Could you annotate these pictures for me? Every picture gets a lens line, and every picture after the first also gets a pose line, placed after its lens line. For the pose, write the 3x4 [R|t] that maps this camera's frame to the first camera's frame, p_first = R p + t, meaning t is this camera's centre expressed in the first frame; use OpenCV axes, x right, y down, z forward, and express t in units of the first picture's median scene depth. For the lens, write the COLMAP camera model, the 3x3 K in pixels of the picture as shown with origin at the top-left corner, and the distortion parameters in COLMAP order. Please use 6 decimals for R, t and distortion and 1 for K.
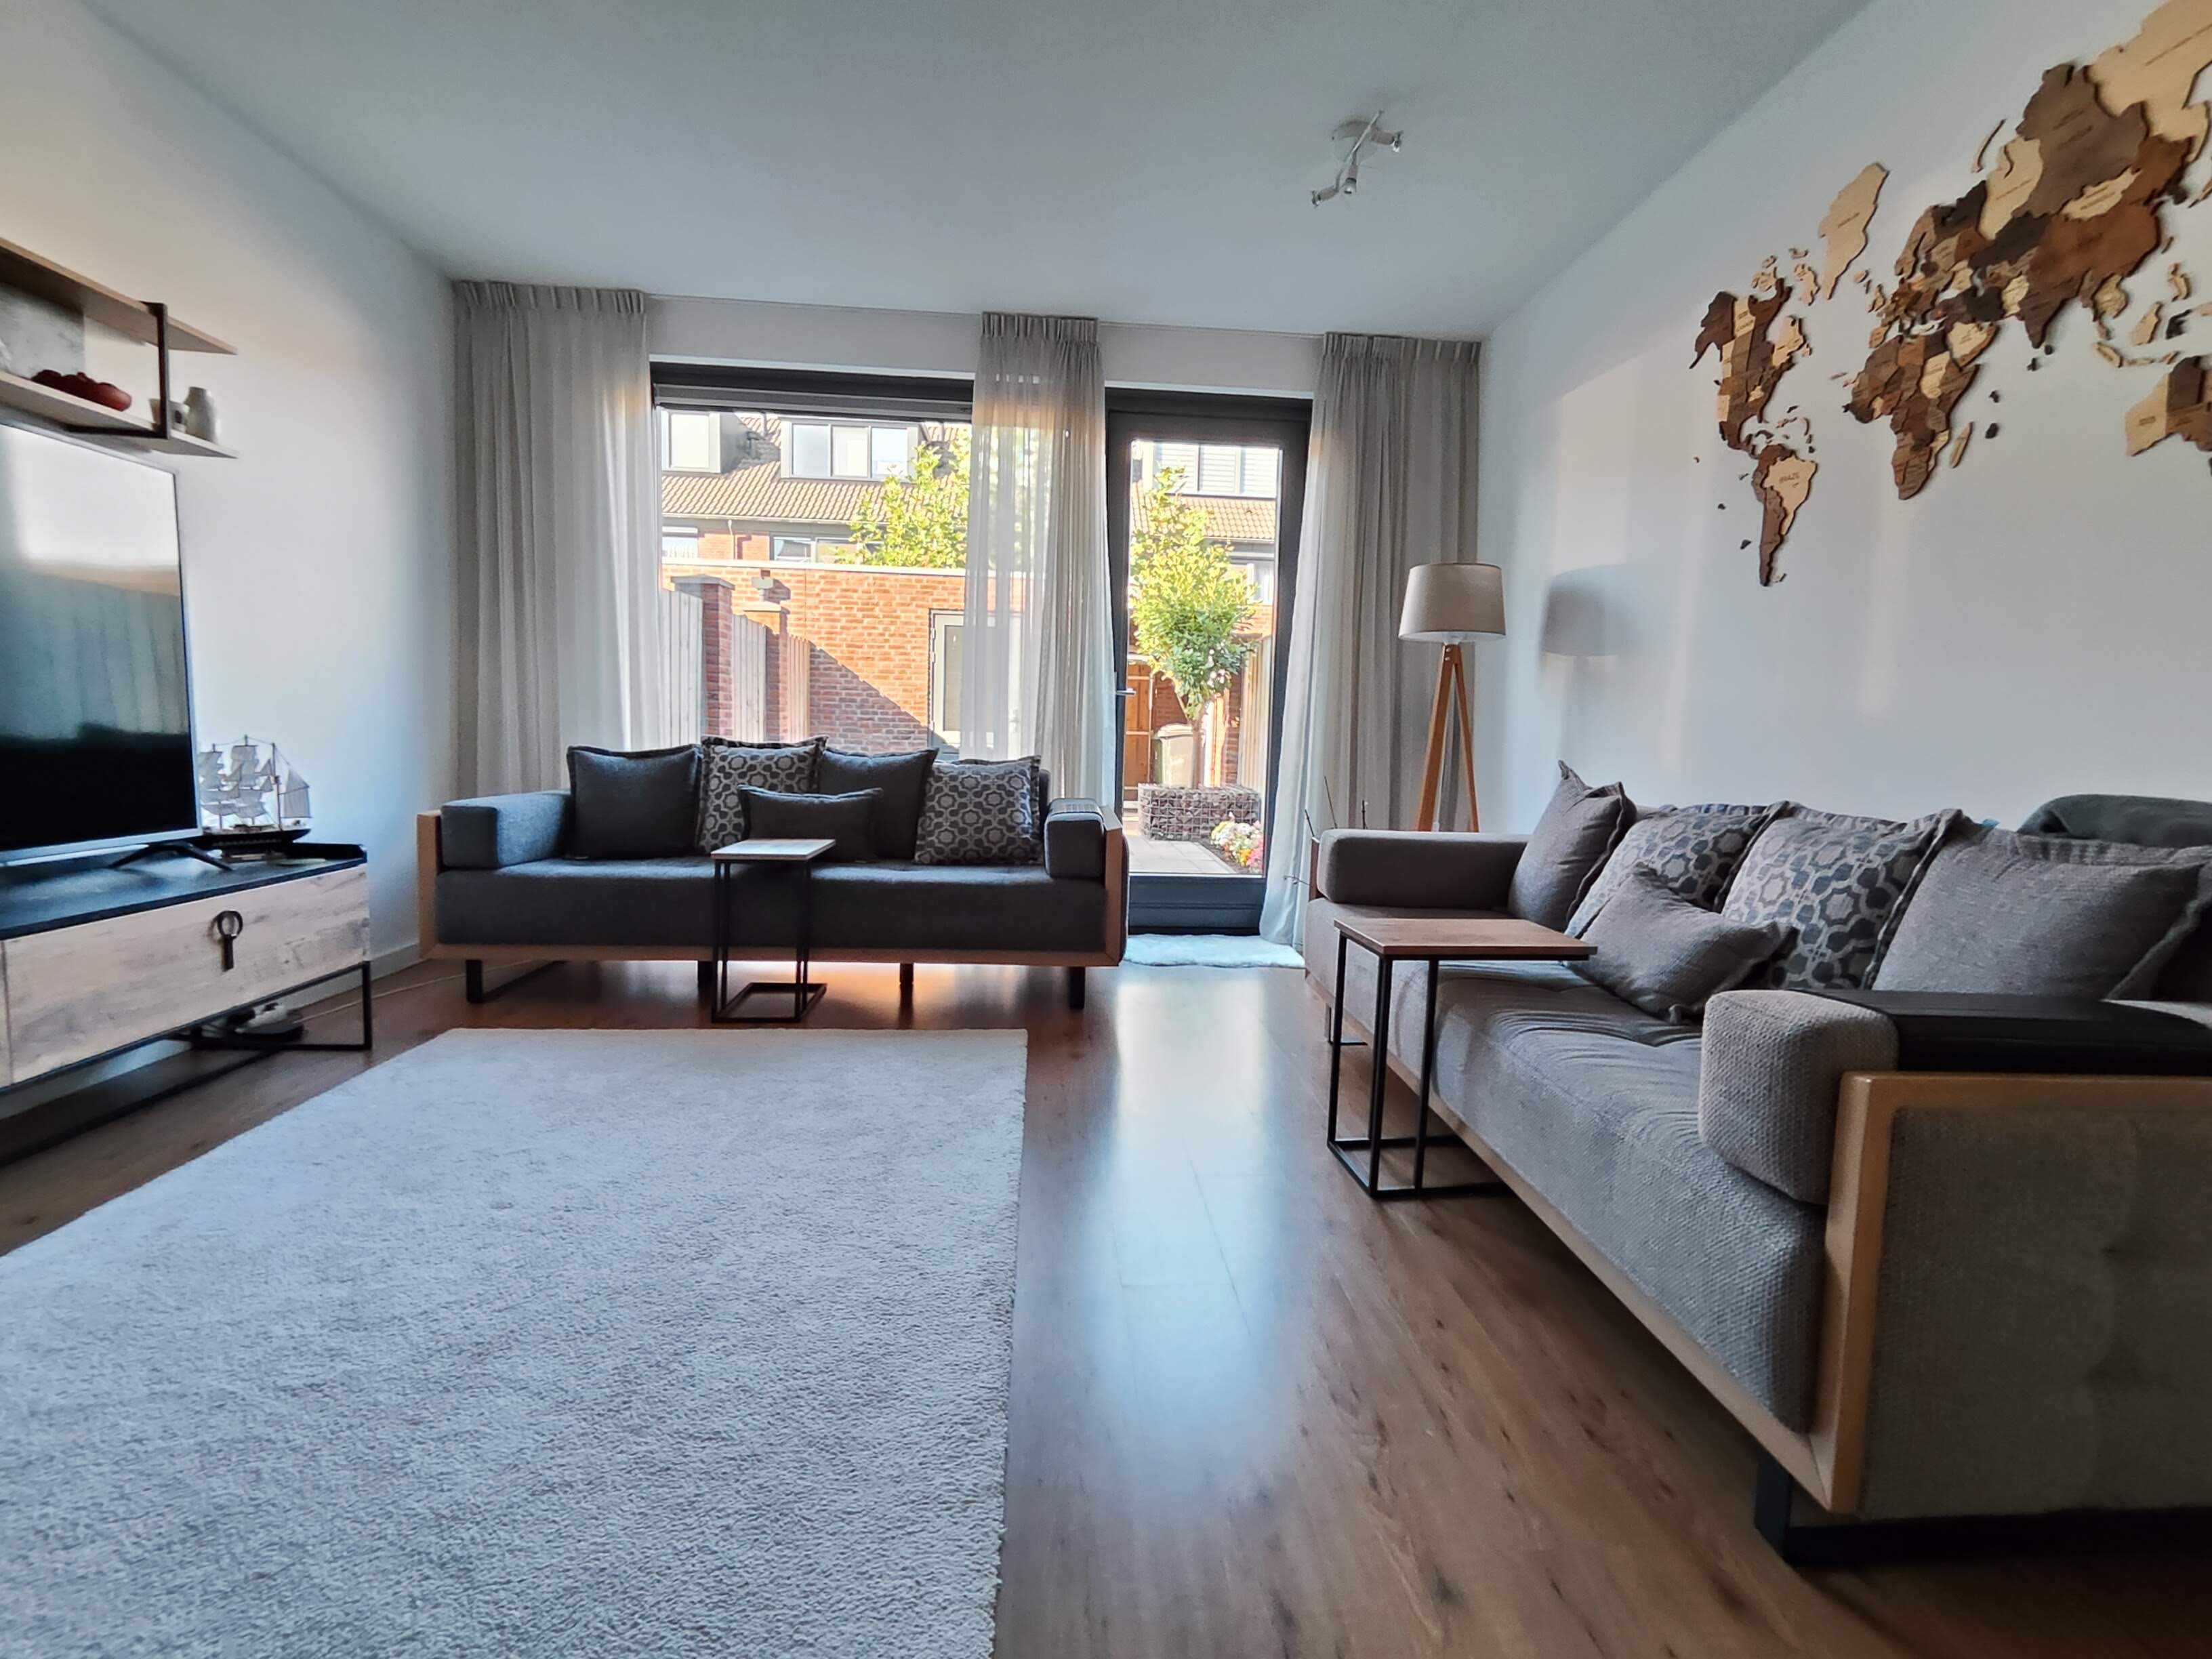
lens RADIAL K [[1113.4, 0, 1106.0], [0, 1113.4, 829.5], [0, 0, 1]] dist [0.024616, 0.000288]
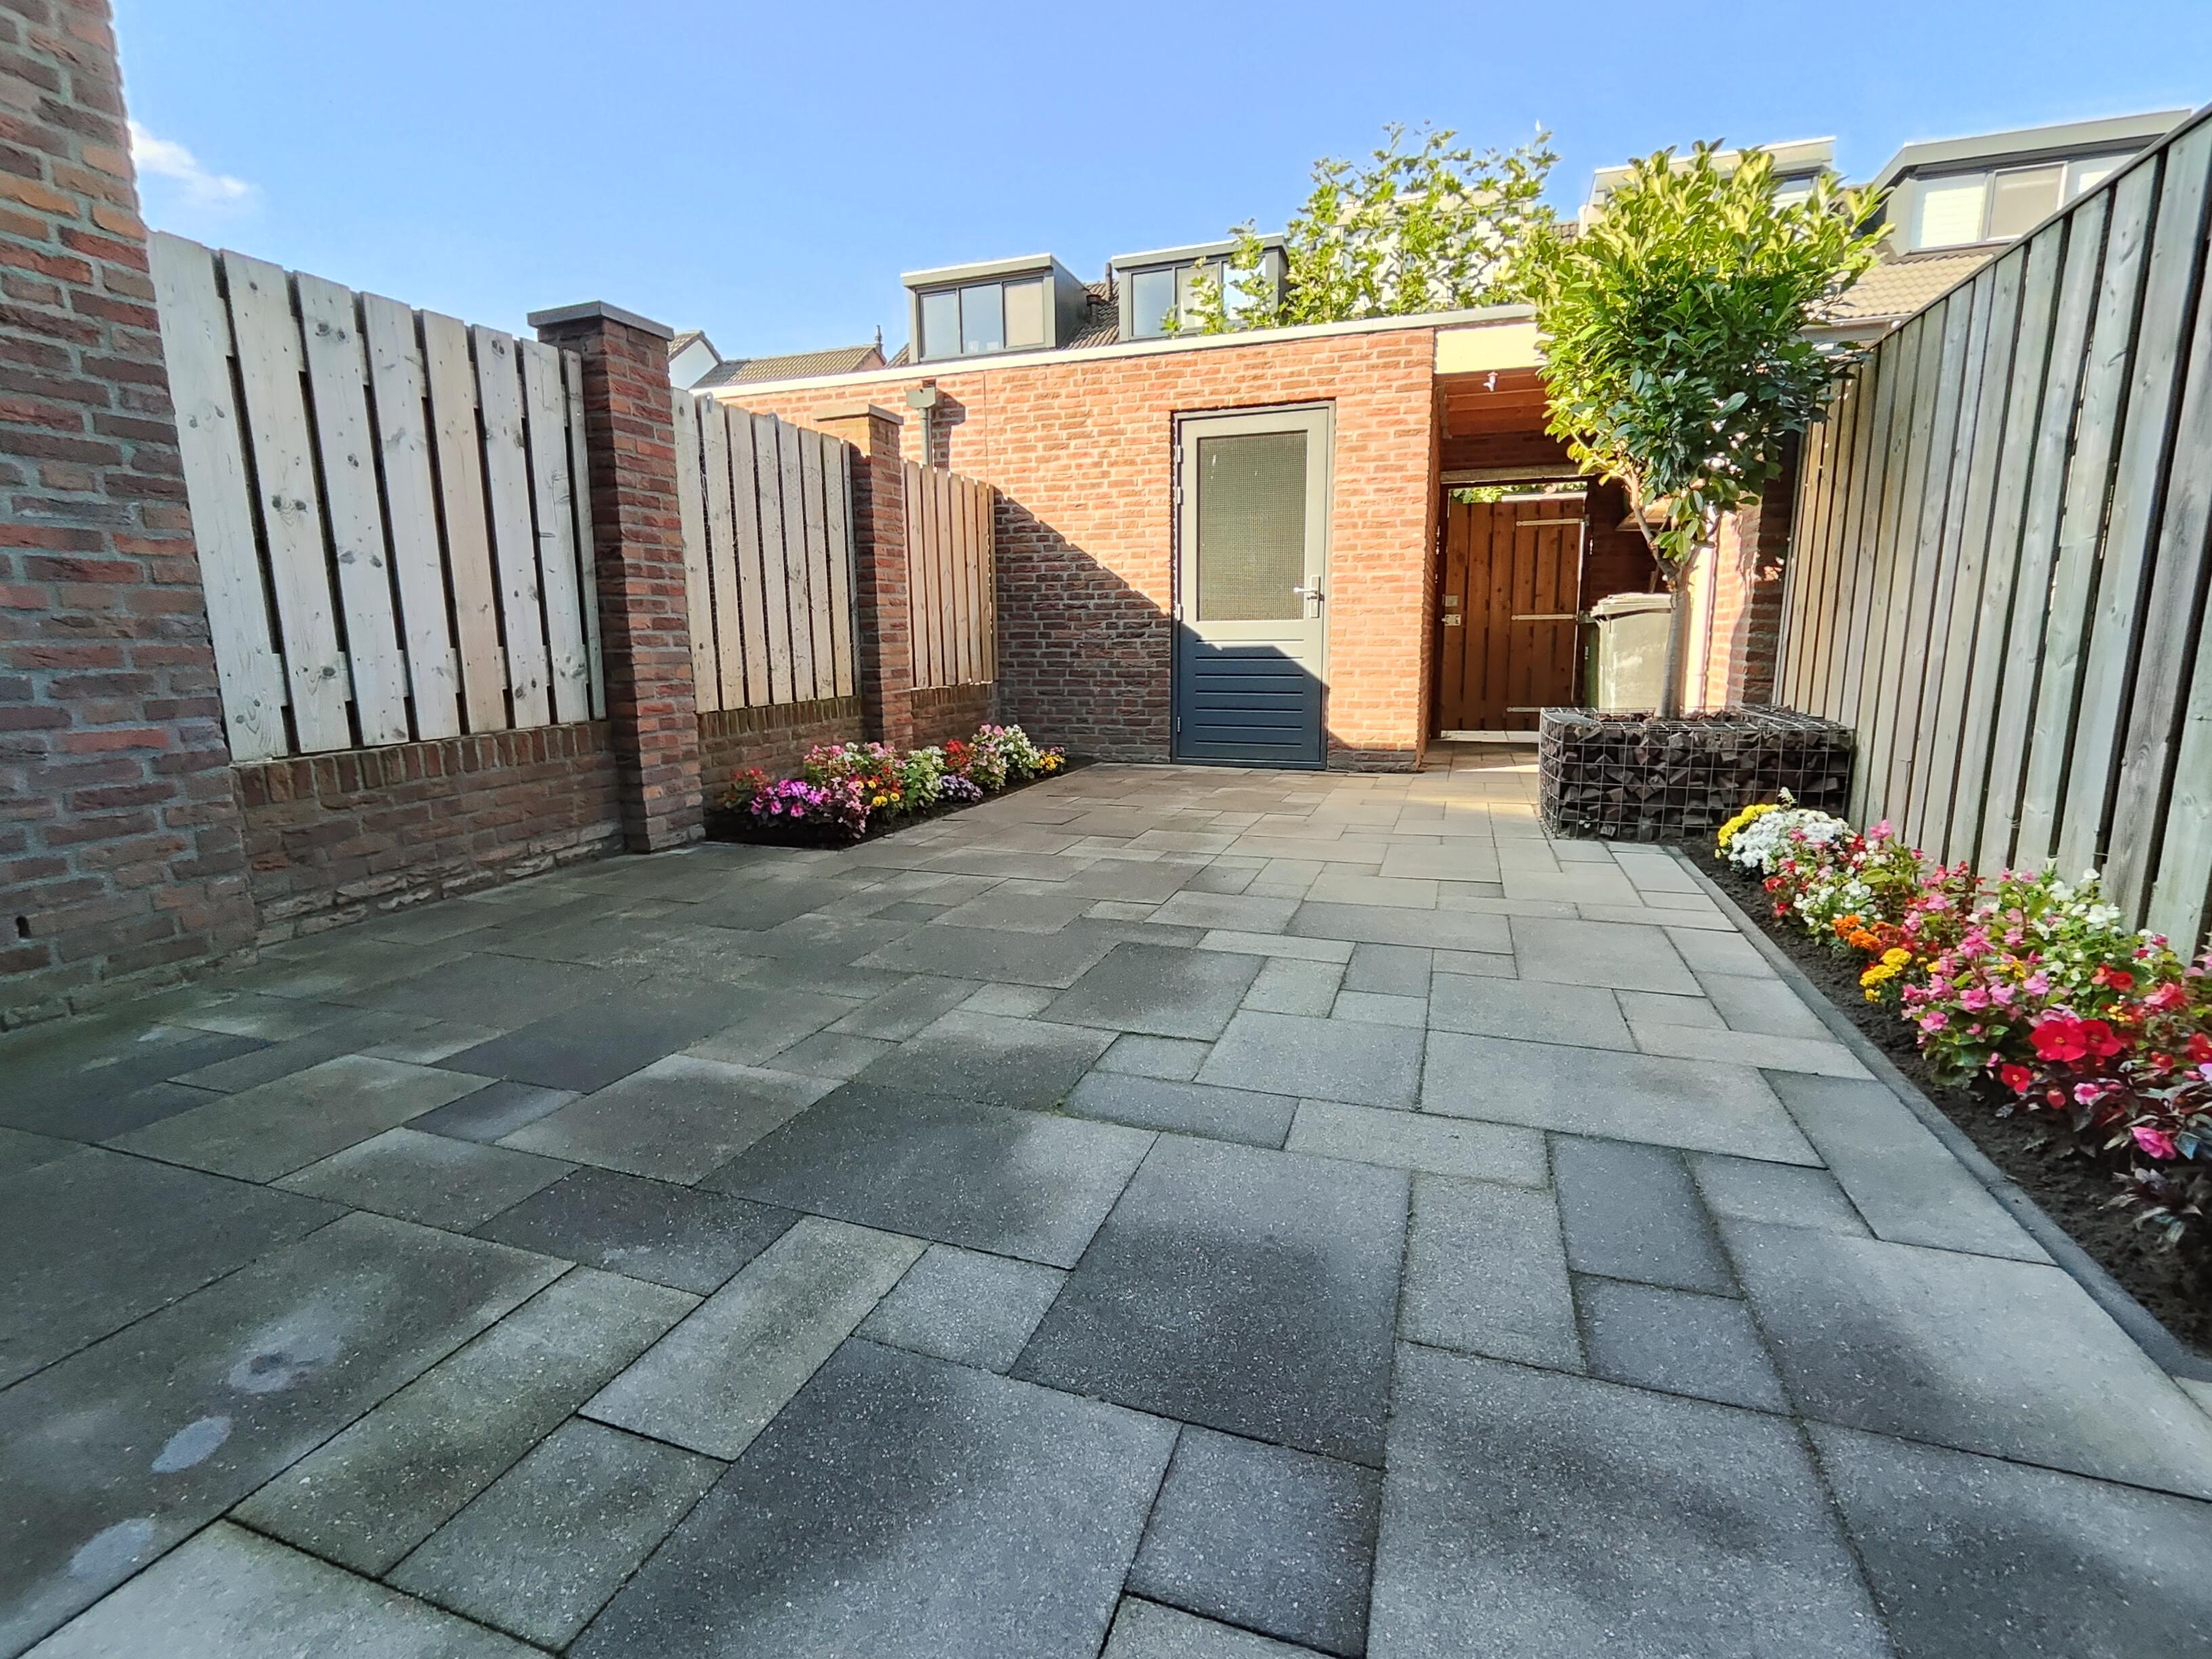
lens RADIAL K [[1113.4, 0, 1106.0], [0, 1113.4, 829.5], [0, 0, 1]] dist [0.024616, 0.000288]
pose [[0.933558, 0.024497, -0.357589, 0.025242], [0.003334, 0.997025, 0.077005, -0.023952], [0.358411, -0.073081, 0.930699, 0.423581]]
